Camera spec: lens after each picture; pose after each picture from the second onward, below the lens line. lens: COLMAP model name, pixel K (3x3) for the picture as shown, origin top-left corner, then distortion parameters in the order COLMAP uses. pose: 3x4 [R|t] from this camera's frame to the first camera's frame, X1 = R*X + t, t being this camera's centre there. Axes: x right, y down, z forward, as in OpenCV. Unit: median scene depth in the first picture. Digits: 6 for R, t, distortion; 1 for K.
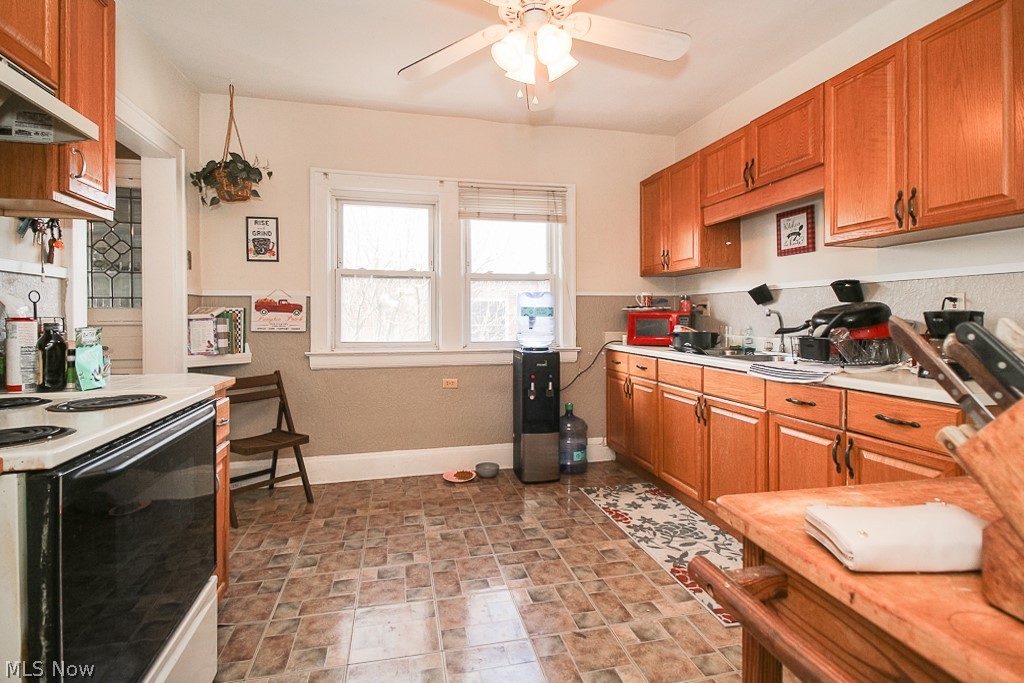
lens RADIAL K [[476.8, 0, 513.0], [0, 476.8, 317.8], [0, 0, 1]] dist [0.001146, 0.000104]
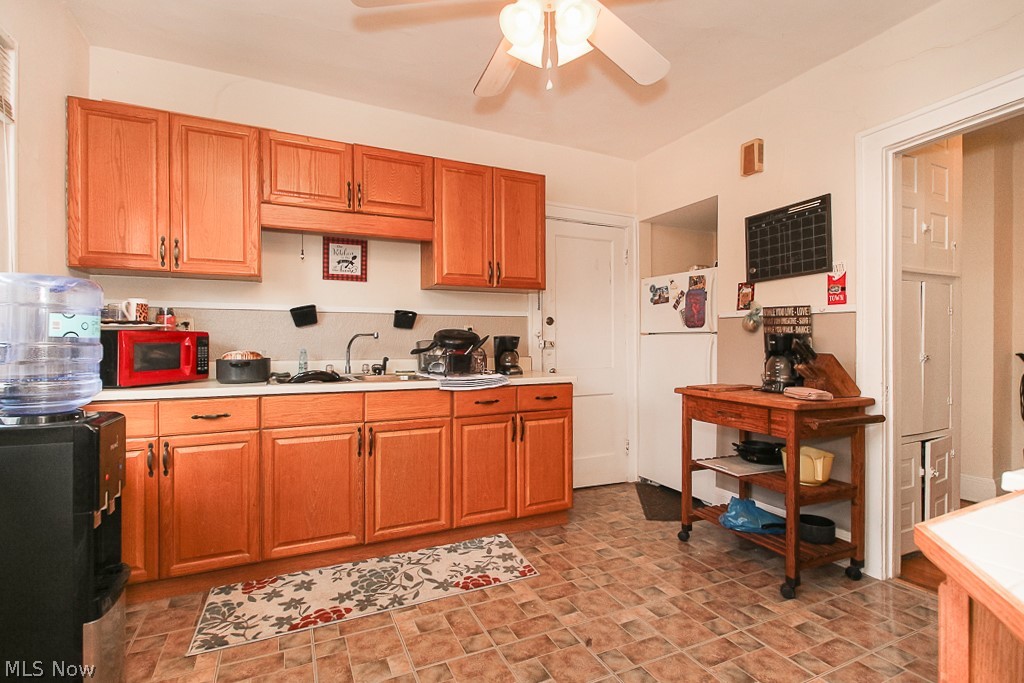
lens RADIAL K [[476.8, 0, 515.9], [0, 476.8, 341.2], [0, 0, 1]] dist [0.001146, 0.000104]
pose [[-0.199010, 0.000645, 0.979997, -0.544019], [0.002419, 0.999997, -0.000167, 0.002576], [-0.979994, 0.002337, -0.199011, 0.868866]]
